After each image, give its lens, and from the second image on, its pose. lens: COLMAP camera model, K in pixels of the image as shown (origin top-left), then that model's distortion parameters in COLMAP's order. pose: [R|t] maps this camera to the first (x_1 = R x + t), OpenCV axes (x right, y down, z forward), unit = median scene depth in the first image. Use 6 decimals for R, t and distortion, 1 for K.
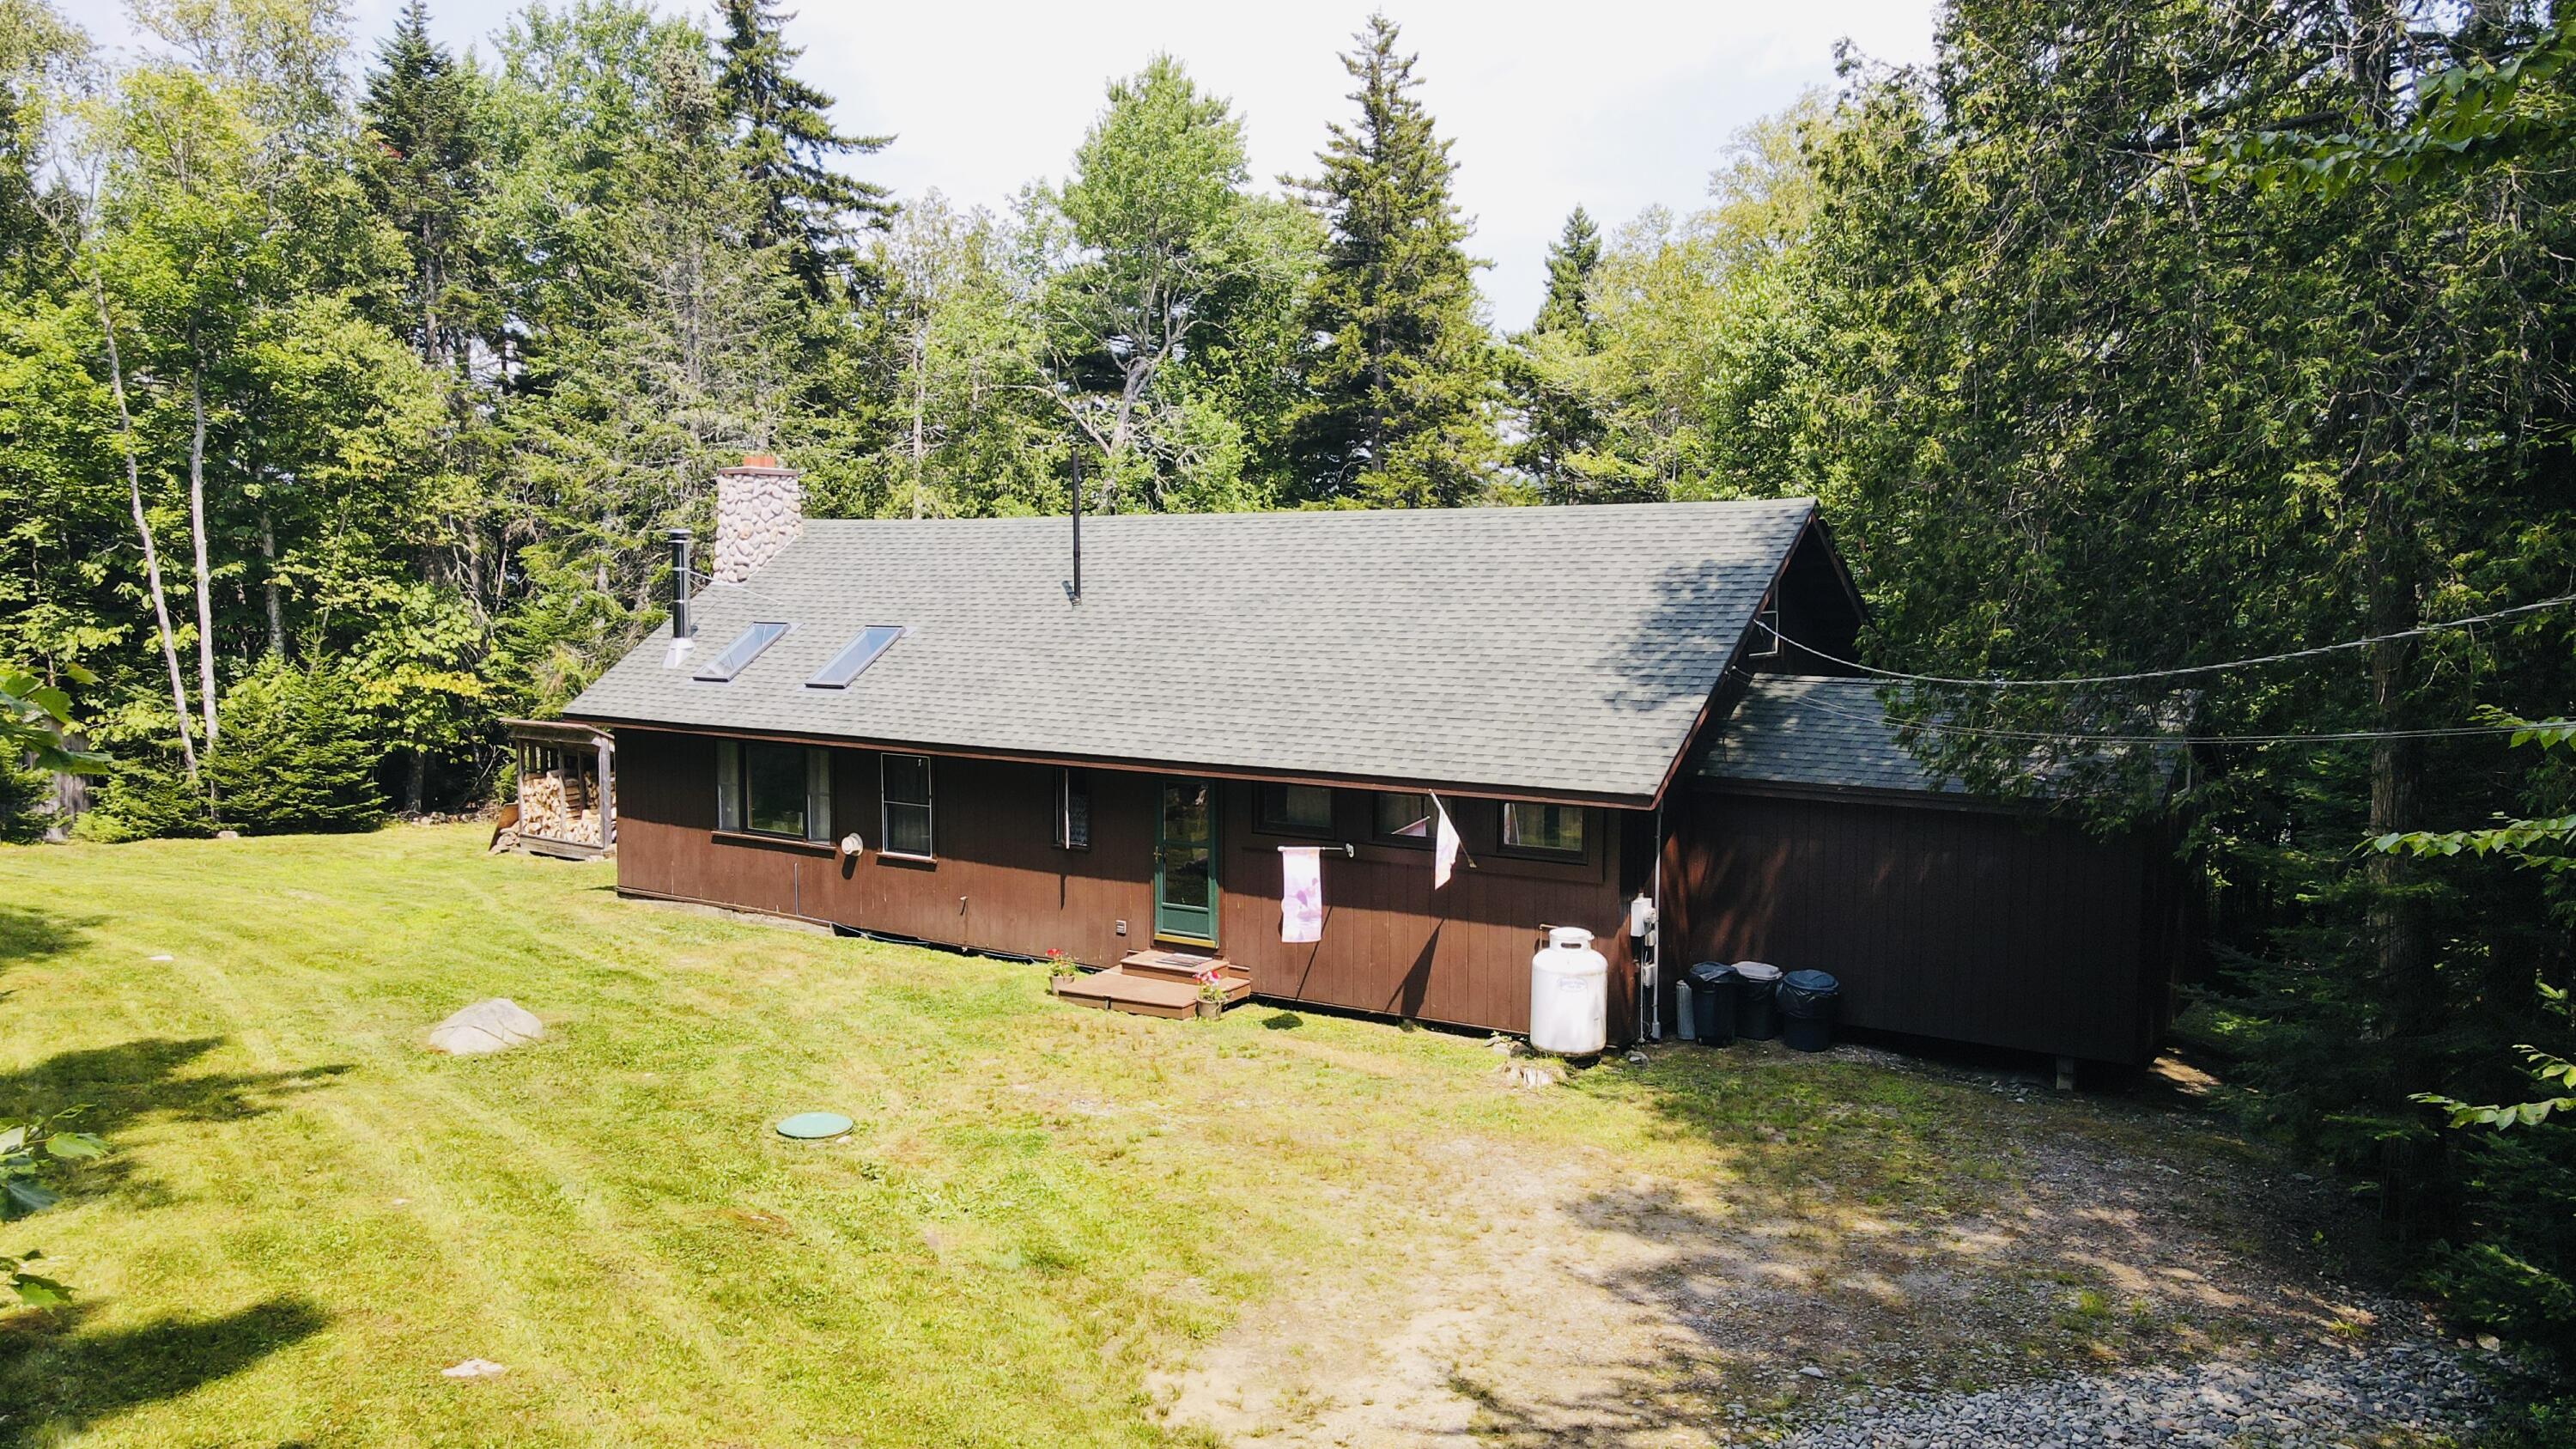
lens RADIAL K [[1894.9, 0, 1289.2], [0, 1894.9, 720.2], [0, 0, 1]] dist [0.010432, 0.016919]
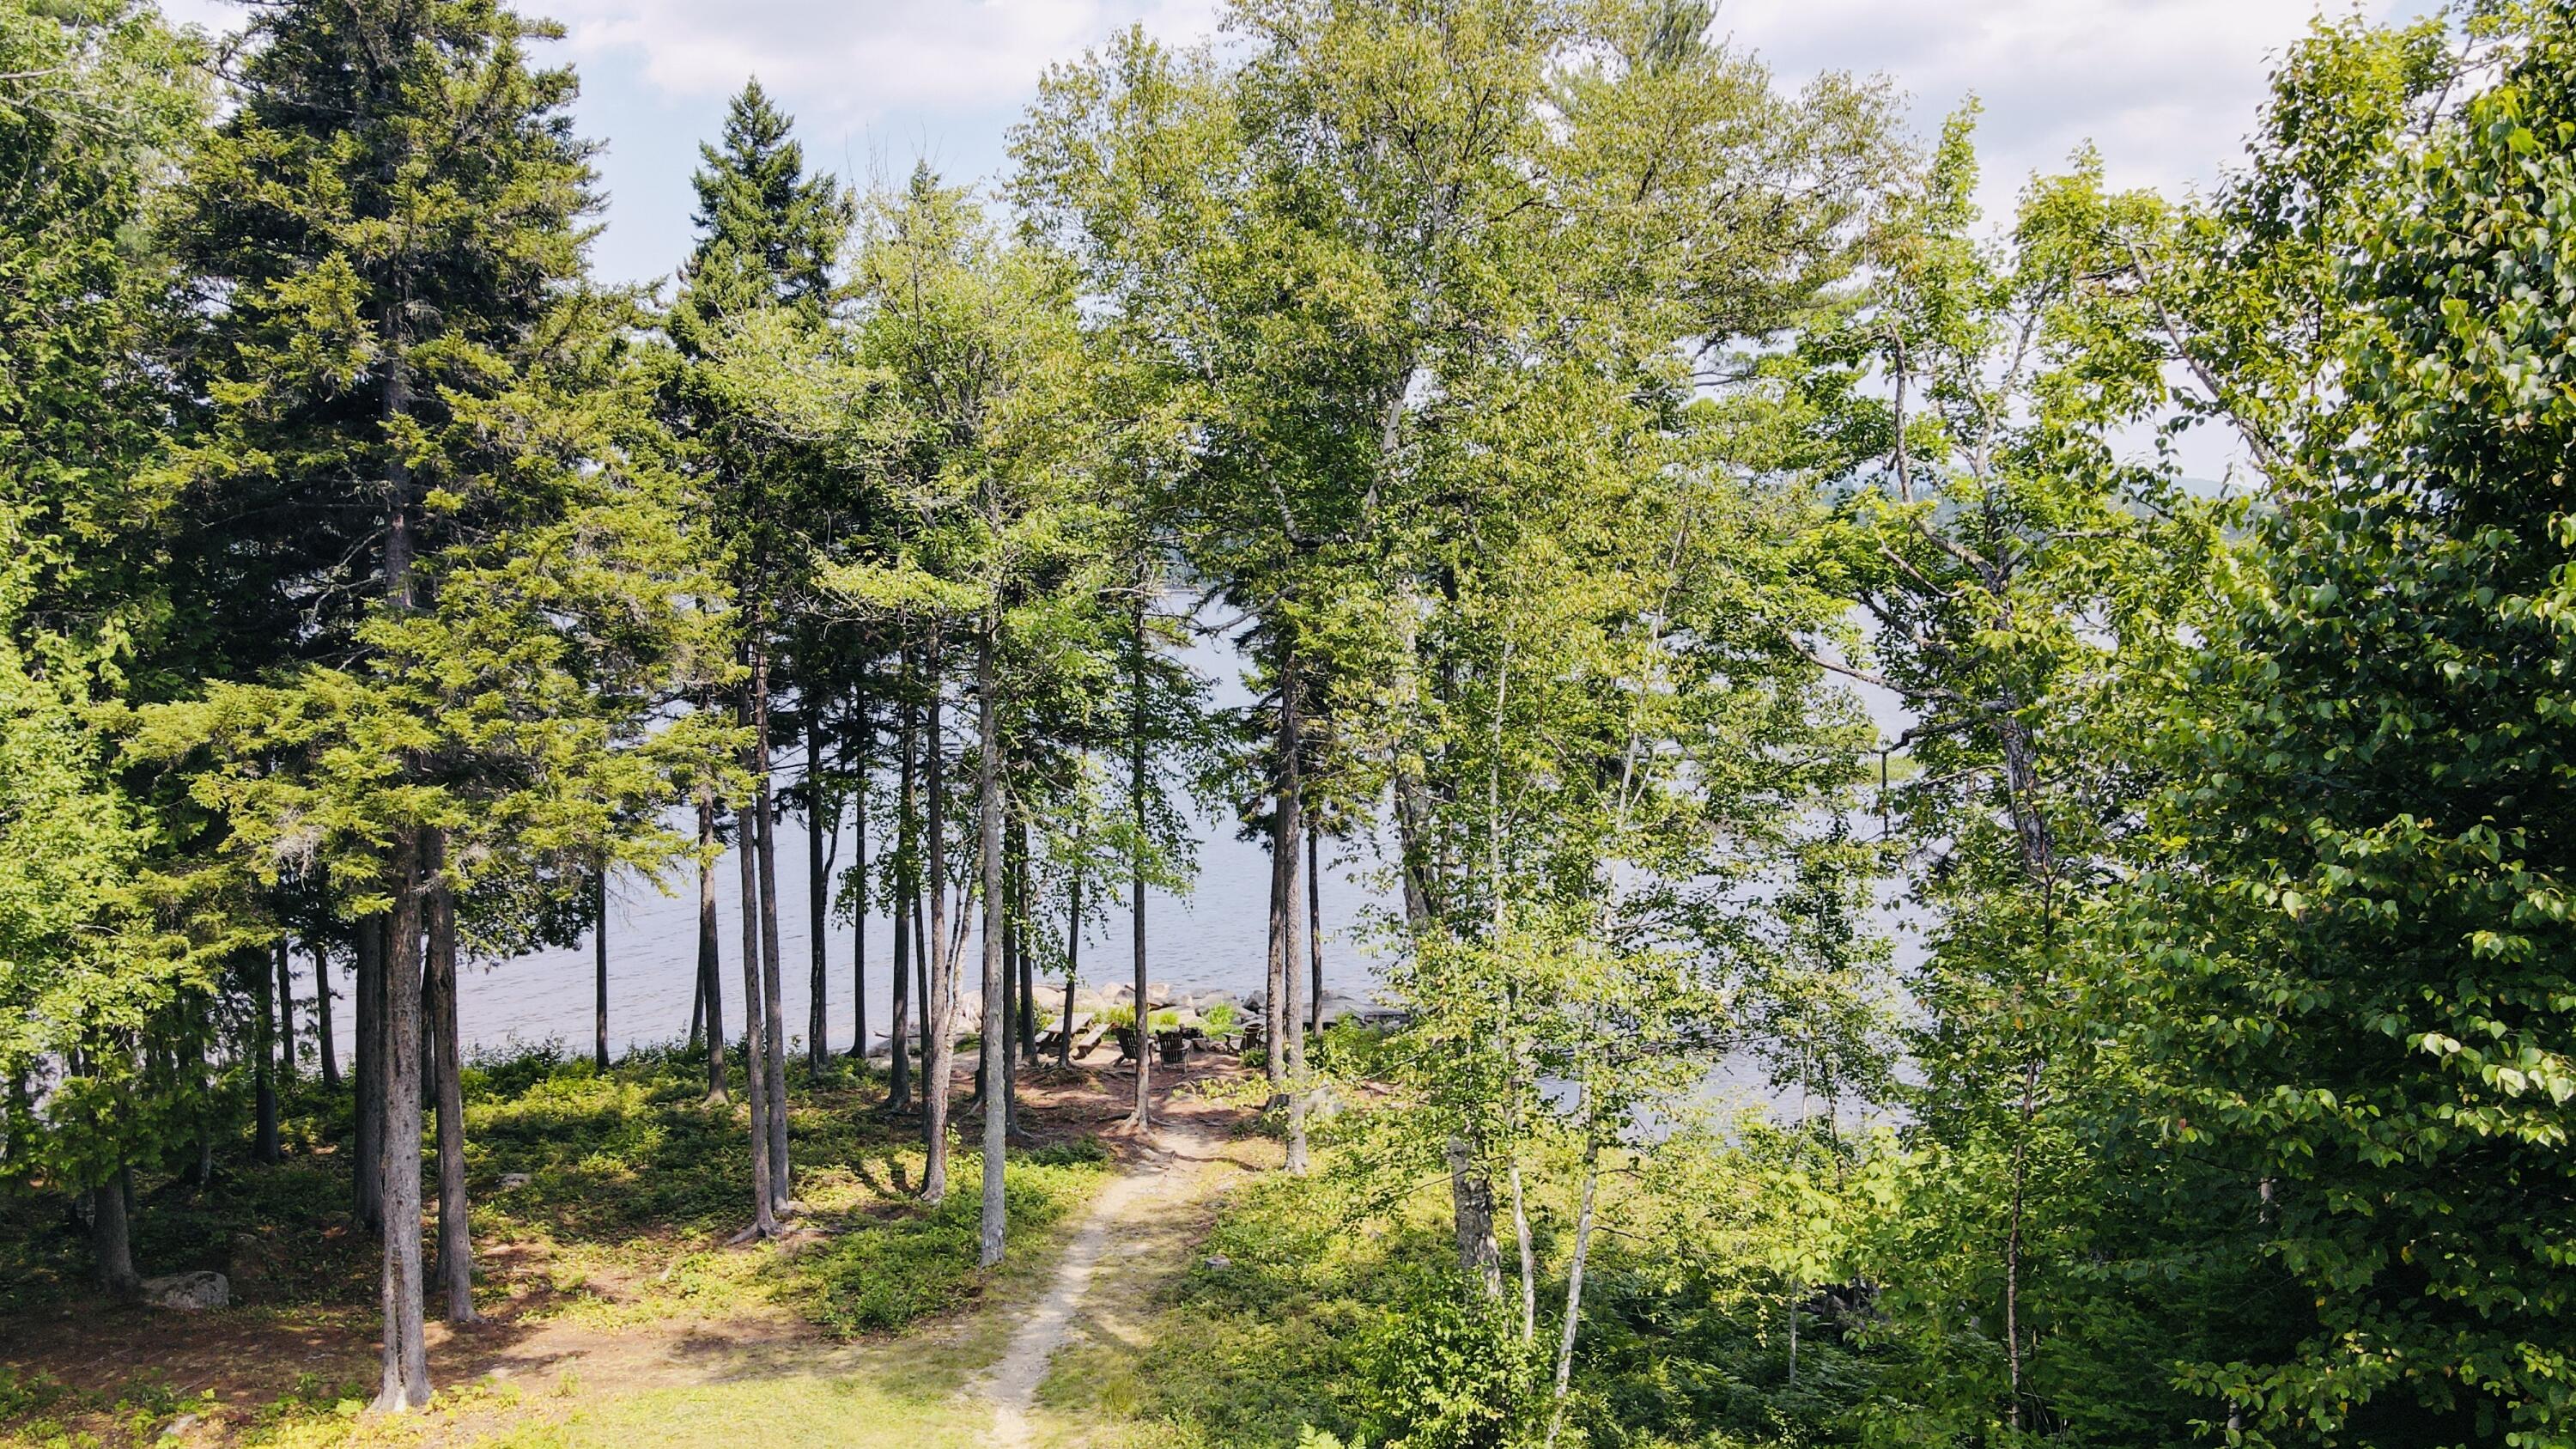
lens RADIAL K [[1894.9, 0, 1275.8], [0, 1894.9, 726.1], [0, 0, 1]] dist [0.010432, 0.016919]
pose [[0.858668, -0.048904, 0.510194, -0.005728], [0.047248, 0.998752, 0.016214, -0.103349], [-0.510350, 0.010183, 0.859907, 0.533223]]
